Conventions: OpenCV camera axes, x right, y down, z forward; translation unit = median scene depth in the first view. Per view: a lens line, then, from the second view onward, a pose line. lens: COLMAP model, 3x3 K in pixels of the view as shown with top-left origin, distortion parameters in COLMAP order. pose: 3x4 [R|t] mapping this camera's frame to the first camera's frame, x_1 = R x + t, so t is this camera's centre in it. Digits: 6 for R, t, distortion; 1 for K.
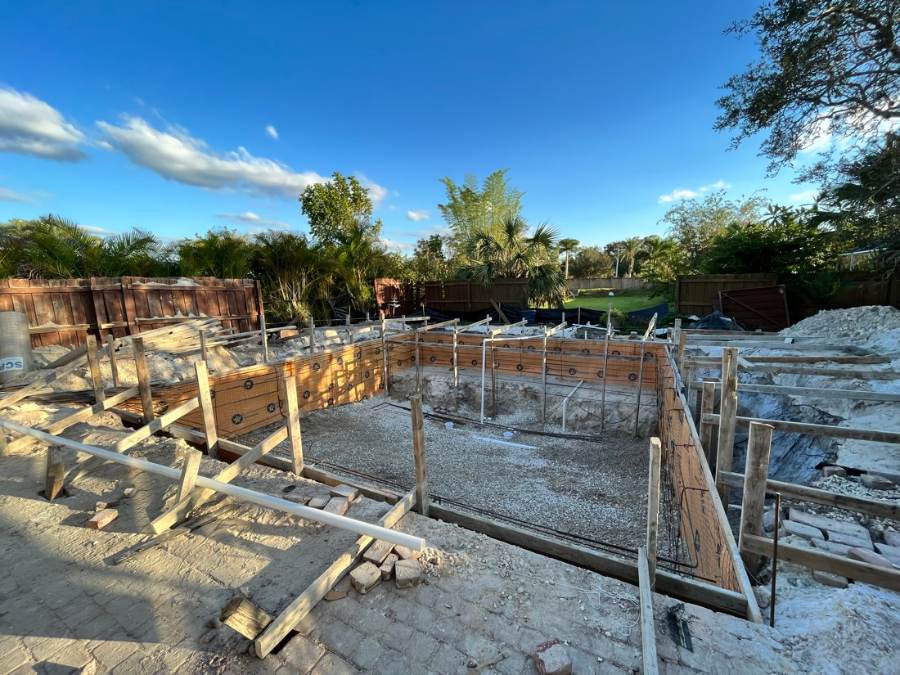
lens RADIAL K [[367.8, 0, 453.7], [0, 367.8, 335.4], [0, 0, 1]] dist [-0.004451, -0.000002]
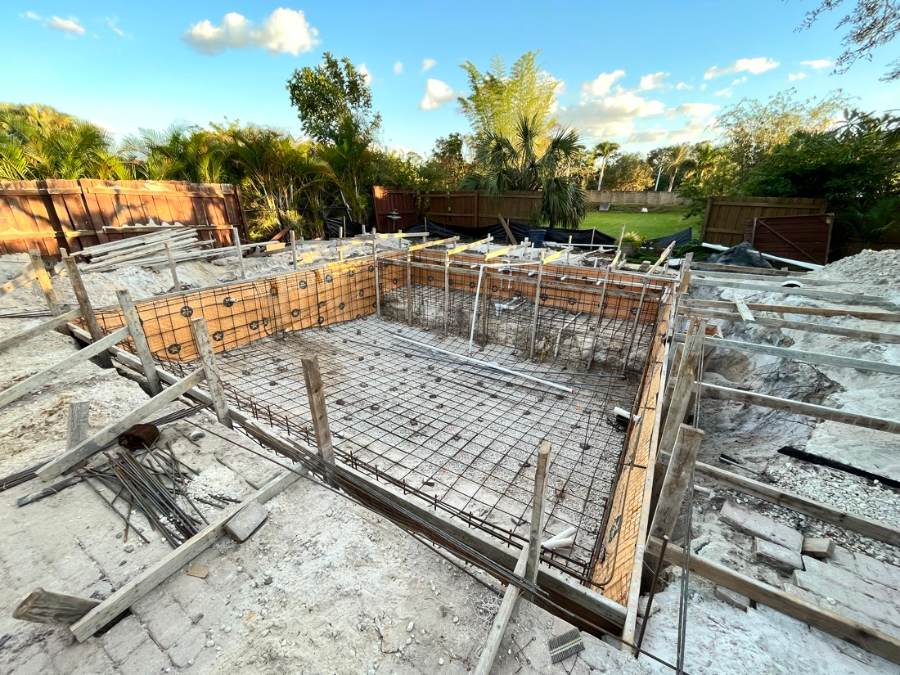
lens RADIAL K [[367.8, 0, 453.1], [0, 367.8, 336.7], [0, 0, 1]] dist [-0.004451, -0.000002]
pose [[0.997347, 0.056084, -0.046415, 0.065921], [-0.043392, 0.969909, 0.239569, -0.024911], [0.058454, -0.236919, 0.969769, 0.044955]]
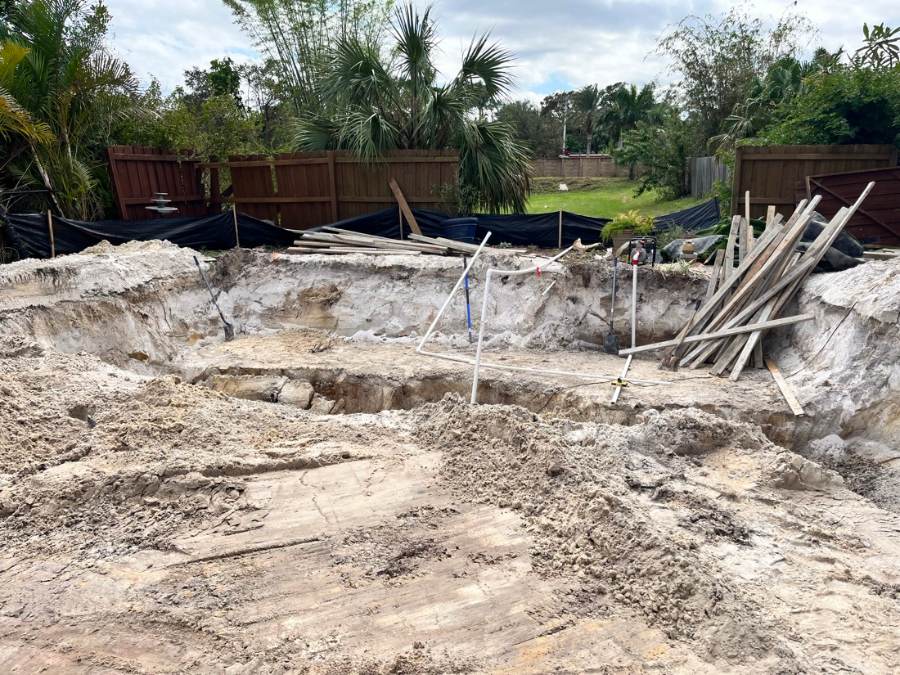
lens RADIAL K [[678.9, 0, 458.1], [0, 678.9, 337.6], [0, 0, 1]] dist [0.050777, -0.062475]
pose [[0.962174, -0.058664, 0.266046, -0.067575], [0.030853, 0.993723, 0.107534, -0.009692], [-0.270684, -0.095258, 0.957944, 0.151913]]
